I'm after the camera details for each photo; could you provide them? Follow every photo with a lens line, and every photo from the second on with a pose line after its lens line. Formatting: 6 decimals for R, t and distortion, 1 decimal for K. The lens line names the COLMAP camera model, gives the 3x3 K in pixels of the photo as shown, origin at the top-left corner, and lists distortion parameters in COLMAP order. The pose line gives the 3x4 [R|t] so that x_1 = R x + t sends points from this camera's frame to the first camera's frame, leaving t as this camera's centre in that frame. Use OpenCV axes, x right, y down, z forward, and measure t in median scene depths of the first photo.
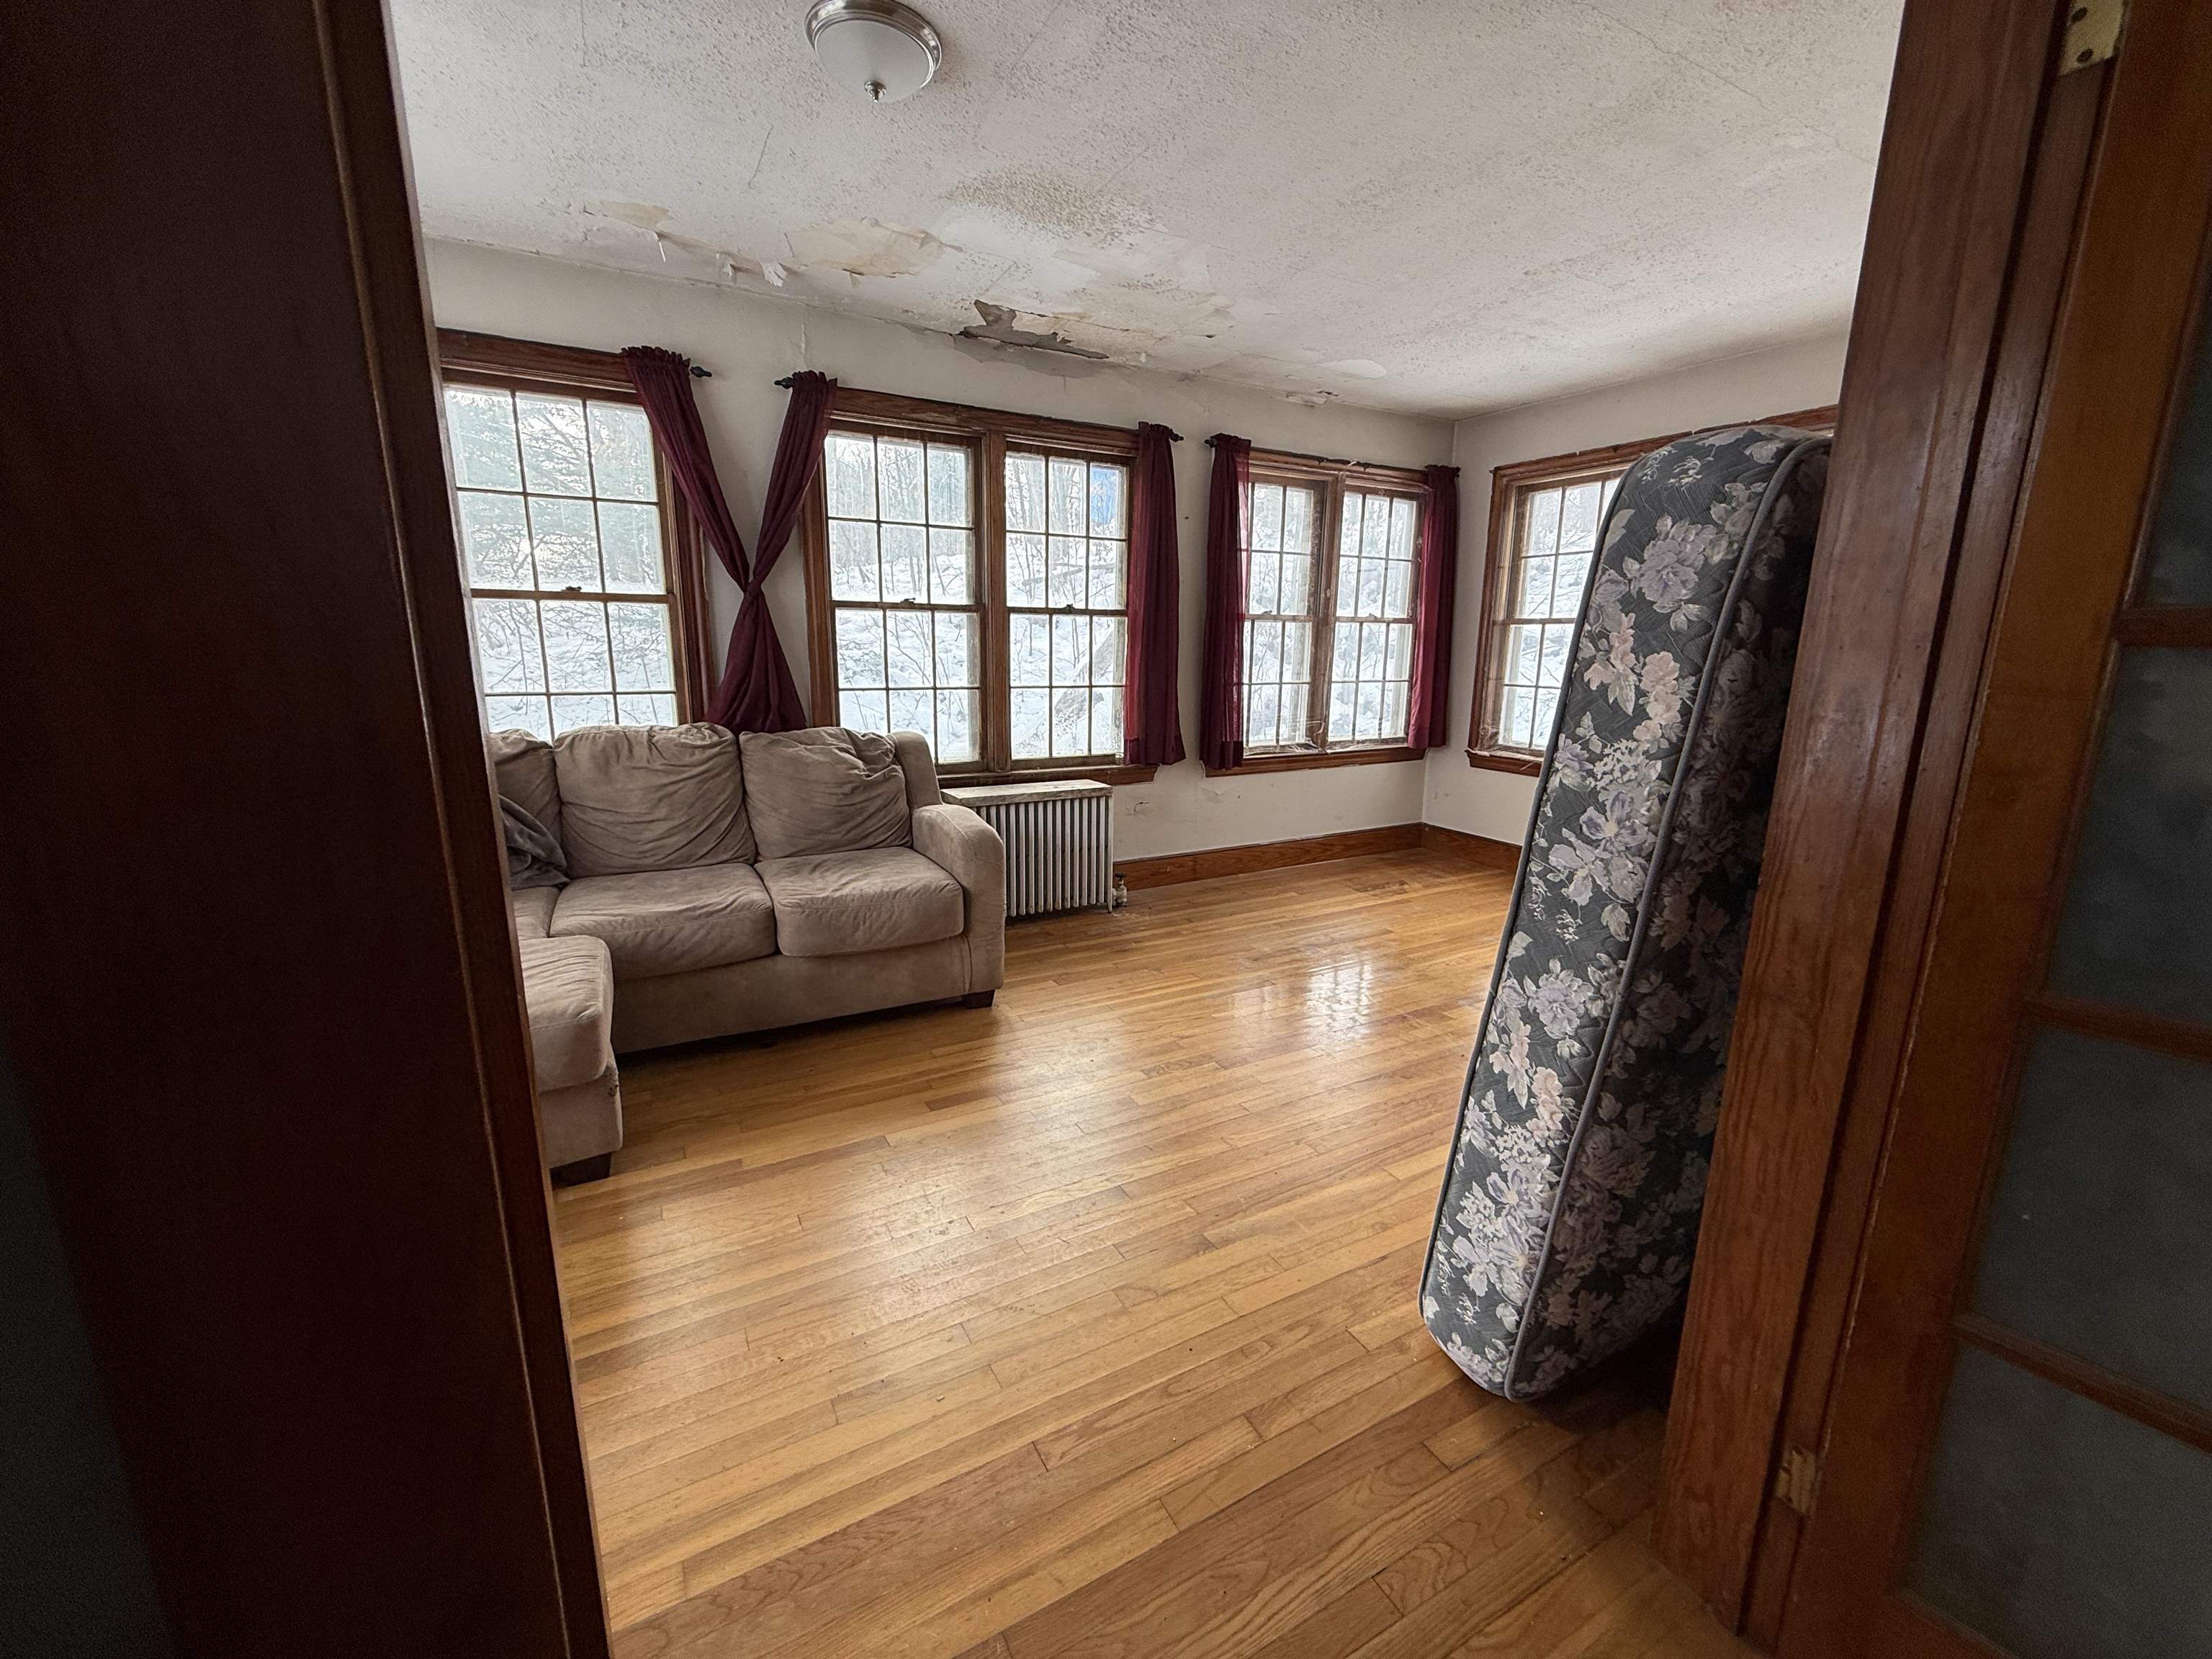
lens RADIAL K [[875.4, 0, 1102.4], [0, 875.4, 827.2], [0, 0, 1]] dist [-0.000309, -0.000130]
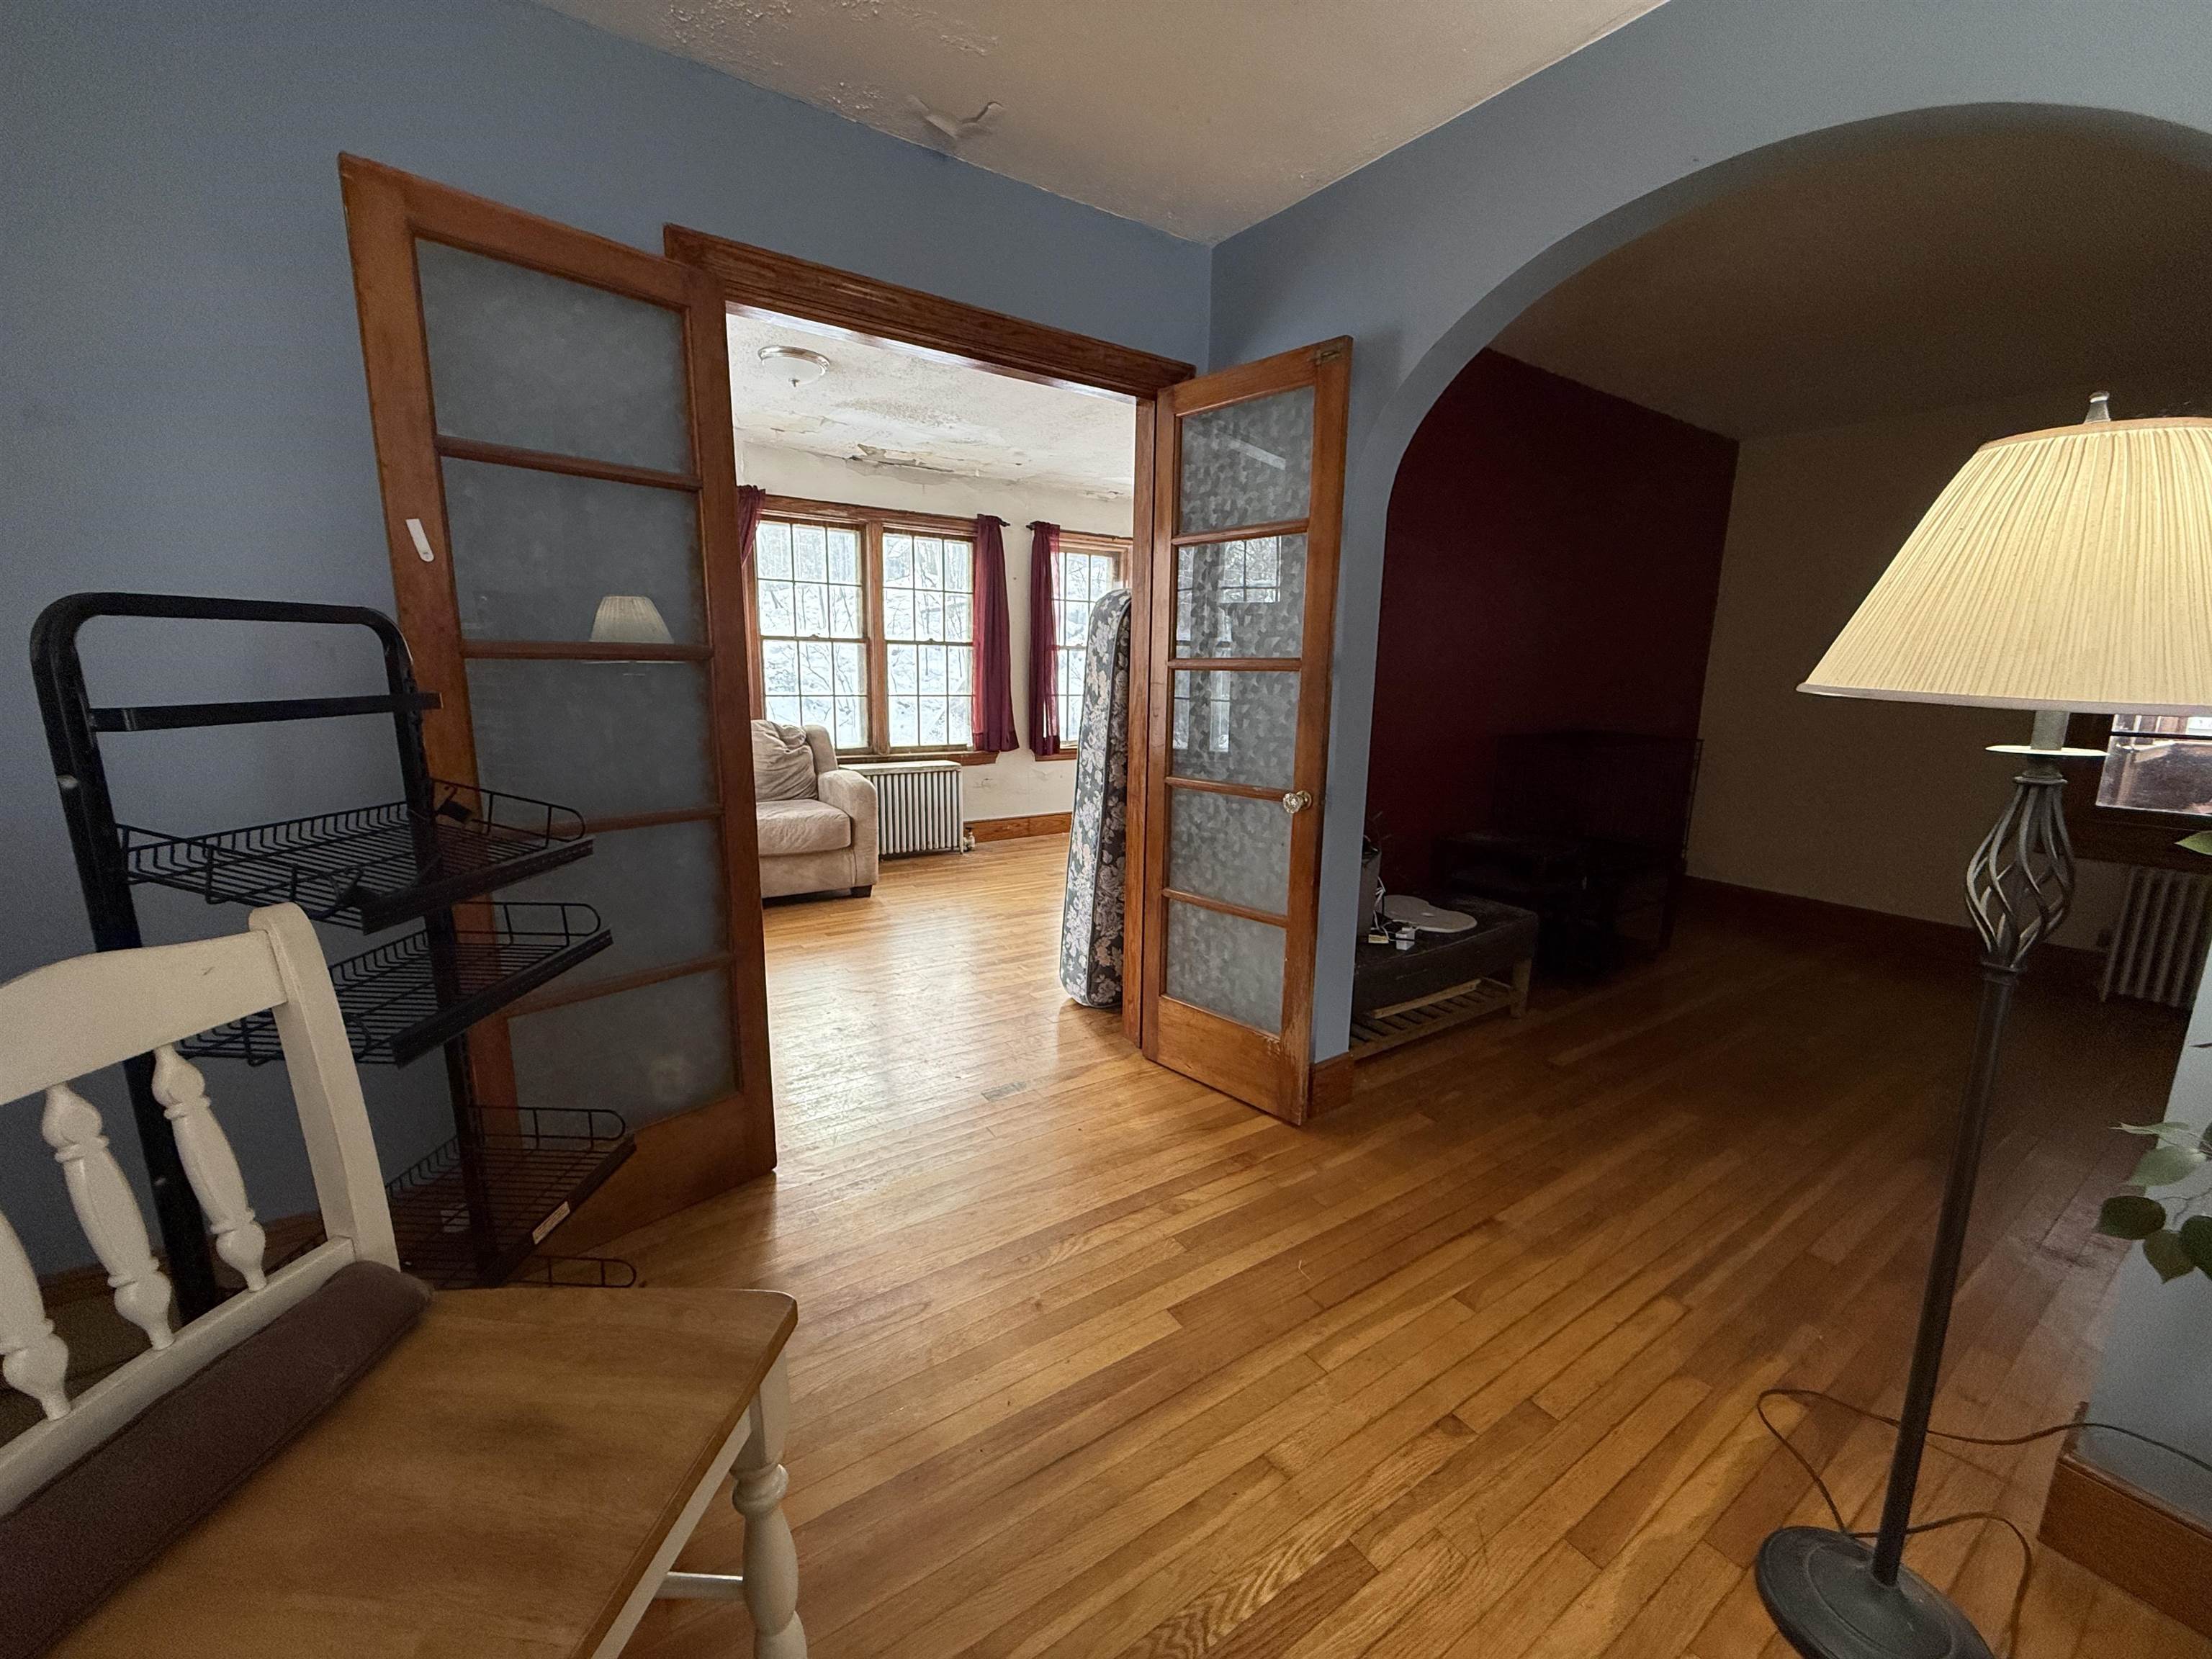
lens RADIAL K [[875.4, 0, 1101.4], [0, 875.4, 835.3], [0, 0, 1]] dist [-0.000309, -0.000130]
pose [[0.995549, -0.008743, 0.093834, 0.102759], [0.009812, 0.999892, -0.010940, 0.085344], [-0.093728, 0.011812, 0.995528, -0.444274]]
